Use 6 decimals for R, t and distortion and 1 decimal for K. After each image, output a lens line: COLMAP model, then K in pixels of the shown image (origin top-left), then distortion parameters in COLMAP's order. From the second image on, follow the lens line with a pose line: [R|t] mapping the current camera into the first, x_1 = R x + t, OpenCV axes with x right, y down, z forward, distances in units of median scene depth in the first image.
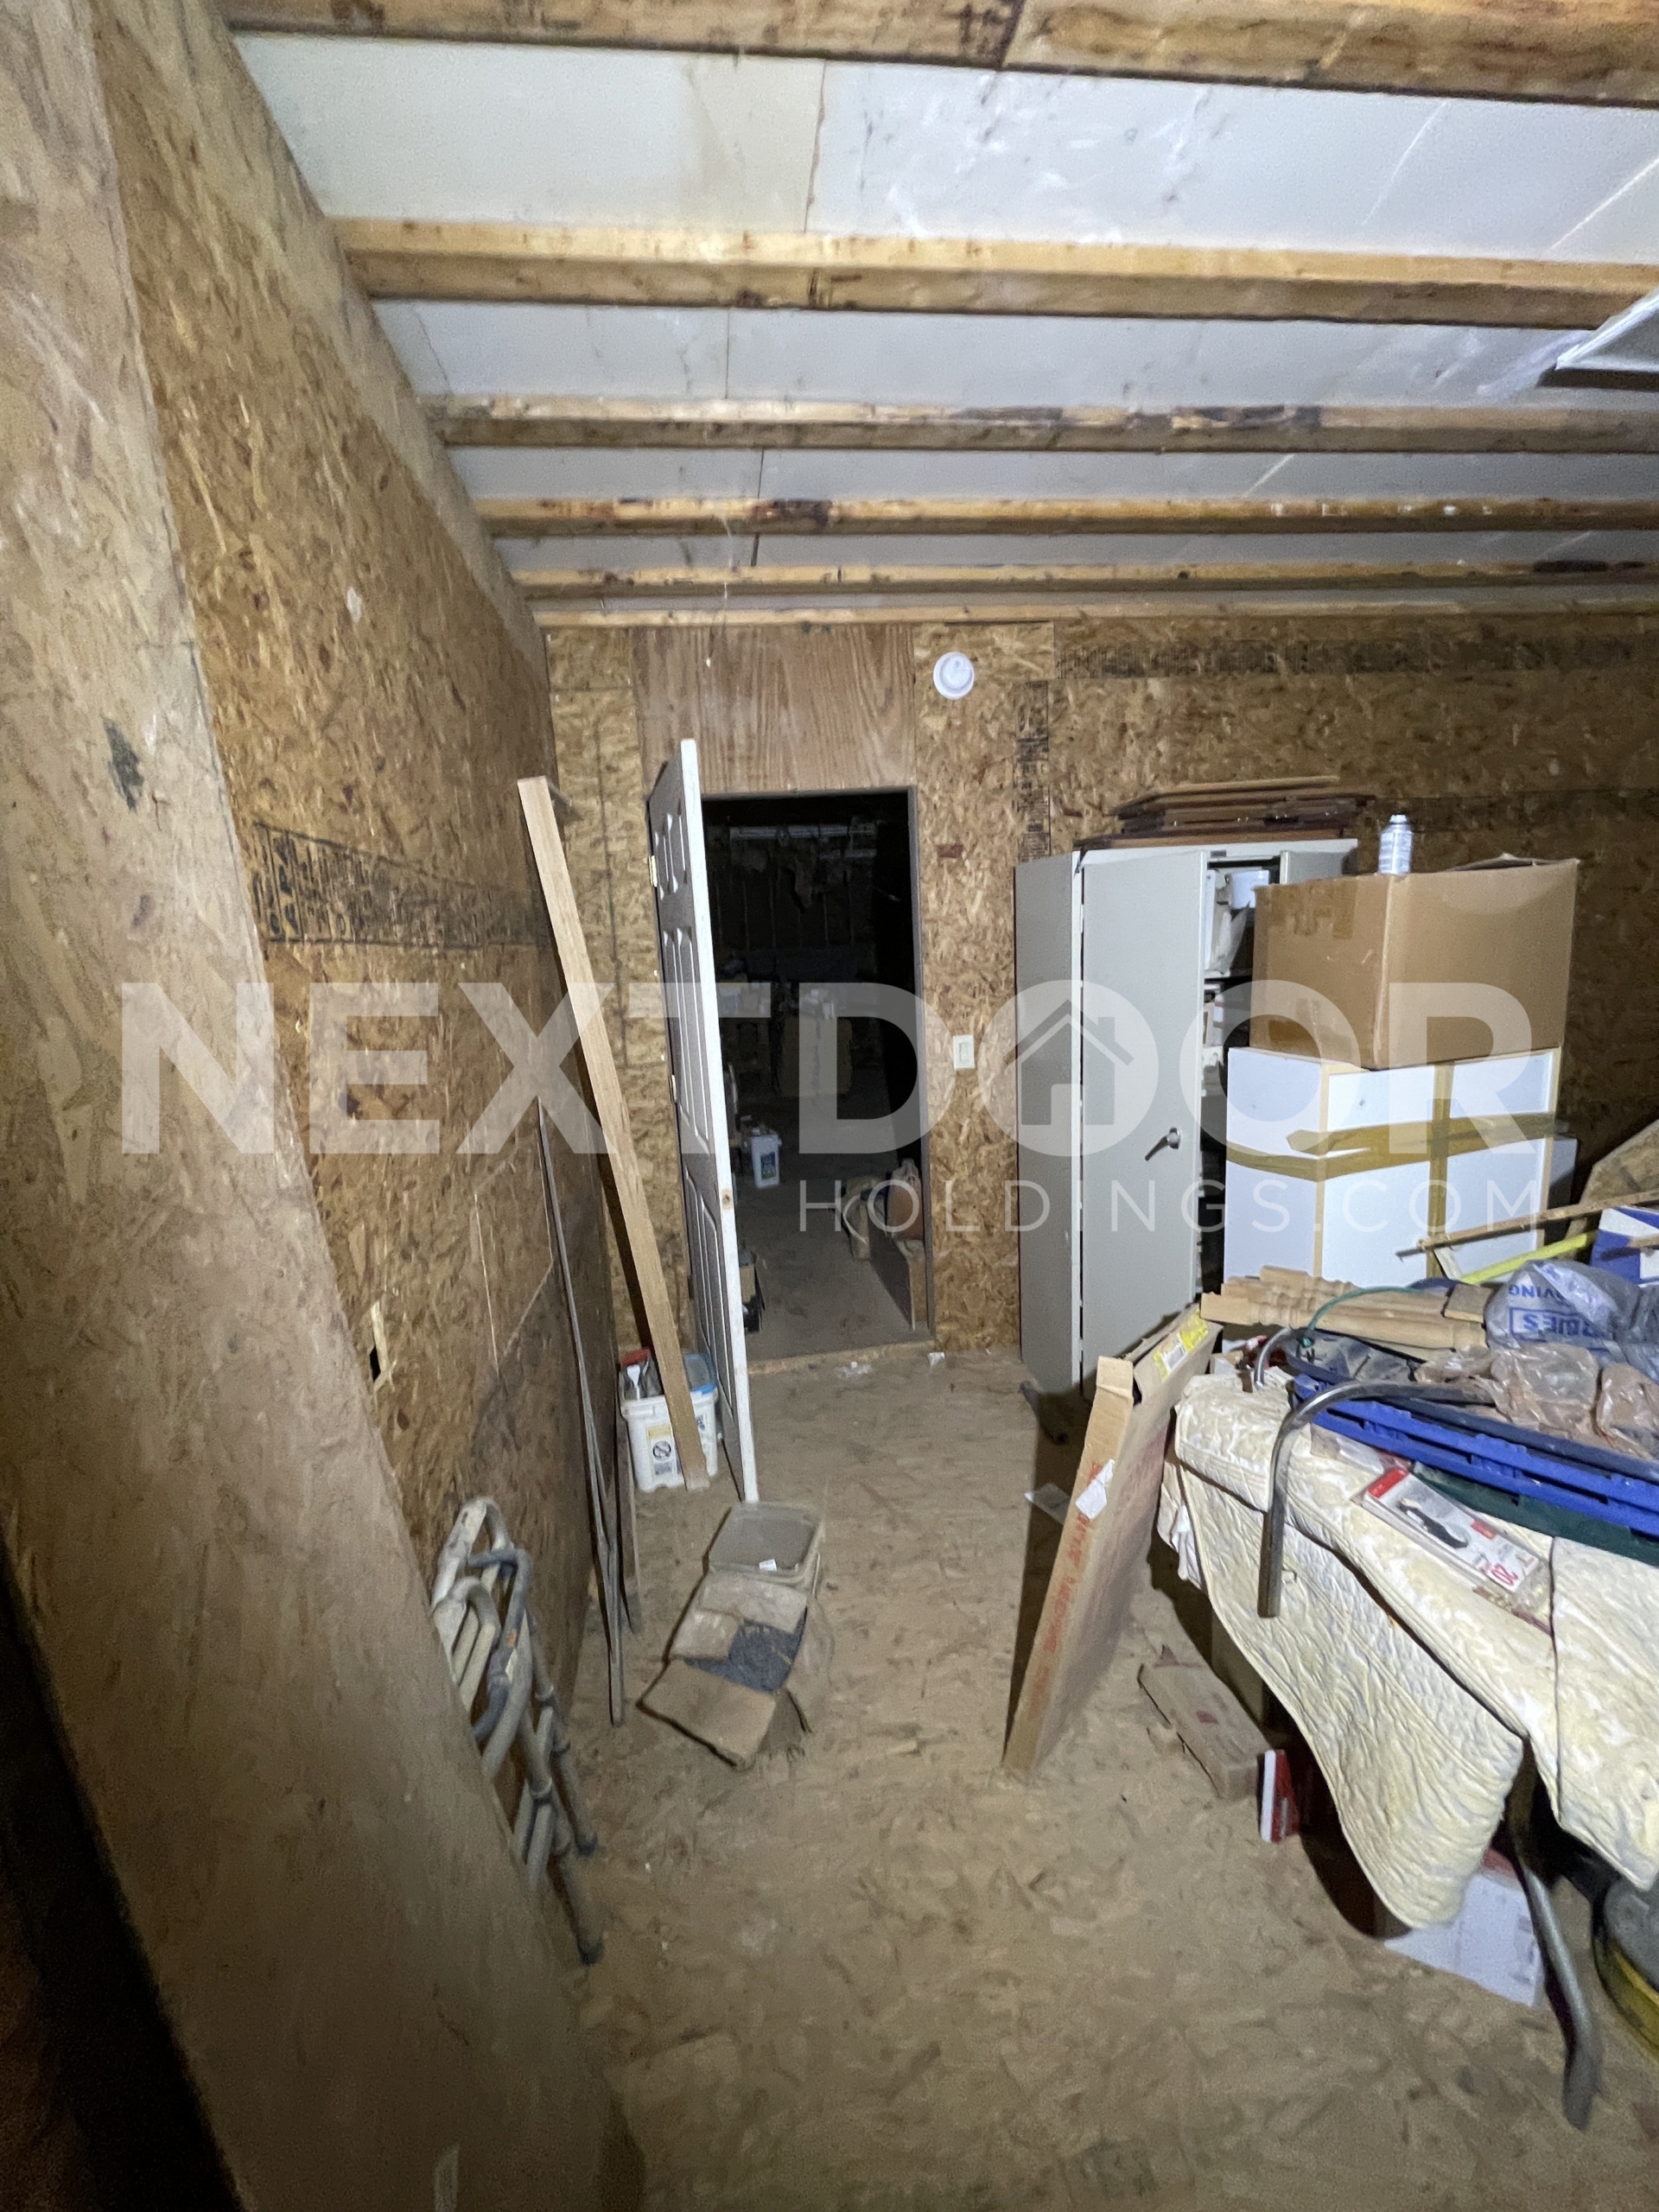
lens RADIAL K [[896.5, 0, 823.4], [0, 896.5, 1104.4], [0, 0, 1]] dist [0.015365, -0.005266]
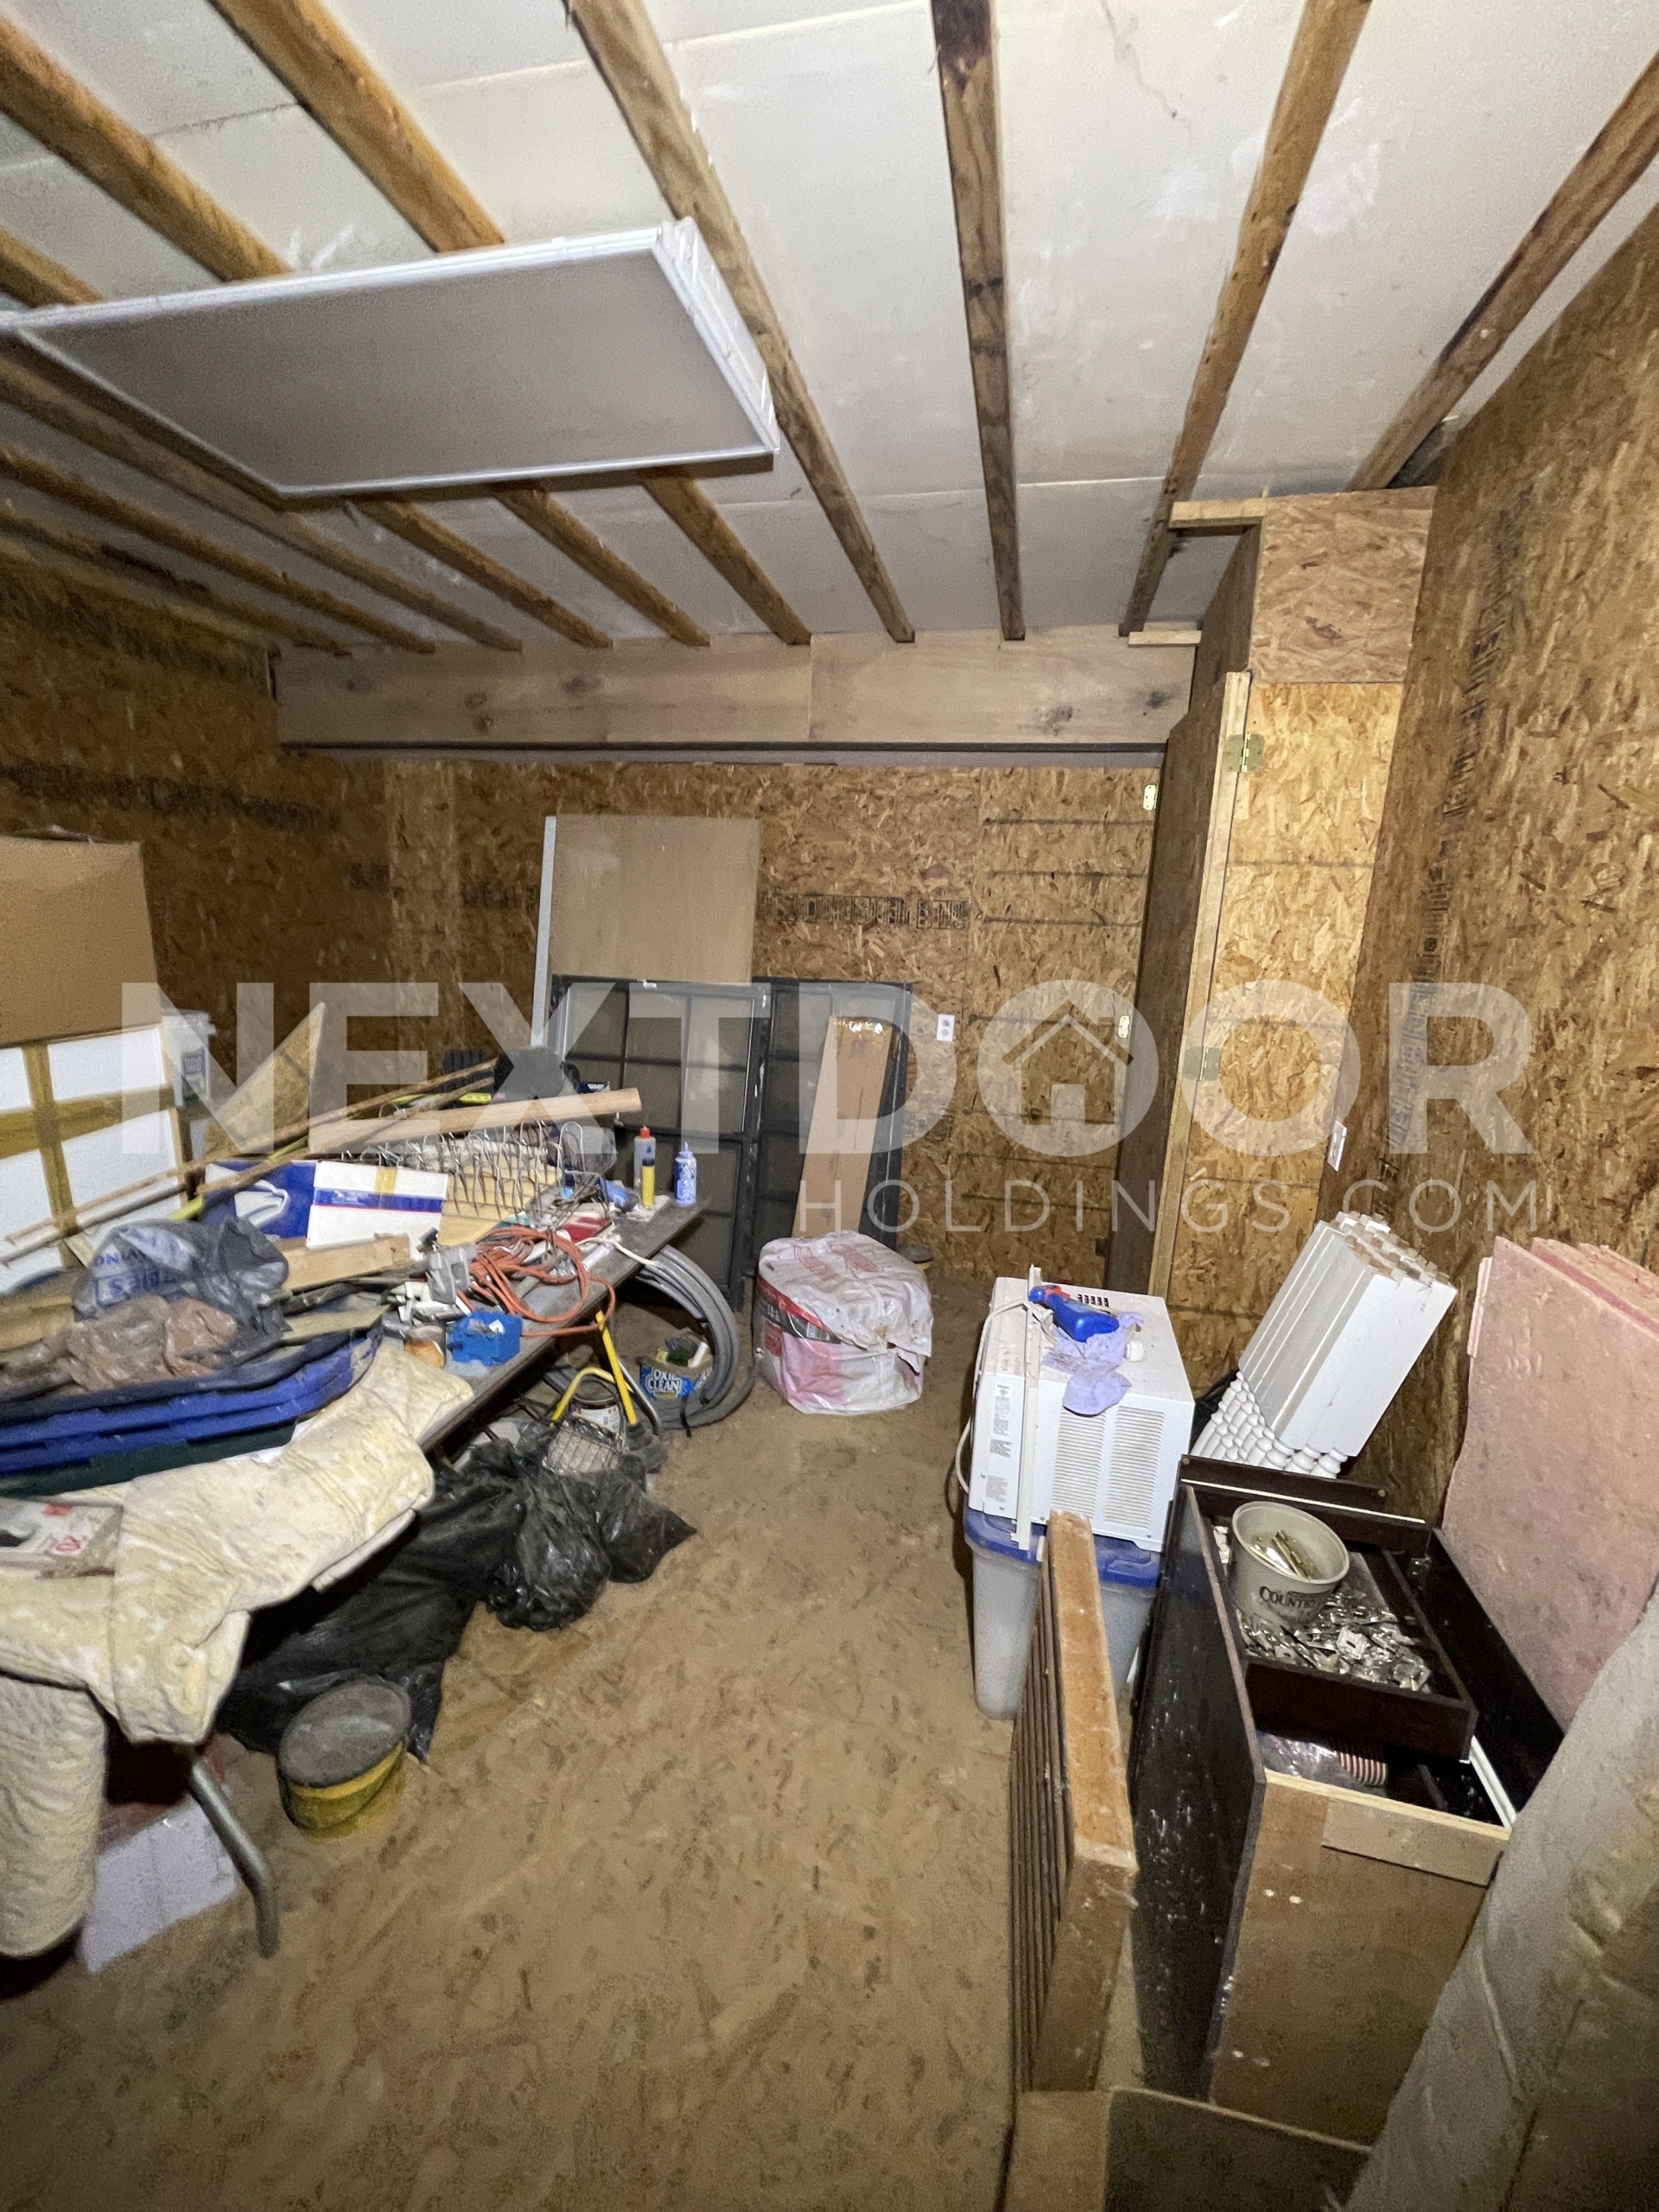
lens RADIAL K [[896.5, 0, 823.4], [0, 896.5, 1104.4], [0, 0, 1]] dist [0.015365, -0.005266]
pose [[0.352688, -0.123629, 0.927538, 0.137356], [0.111306, 0.989739, 0.089597, 0.031599], [-0.929098, 0.071641, 0.362829, -0.133287]]
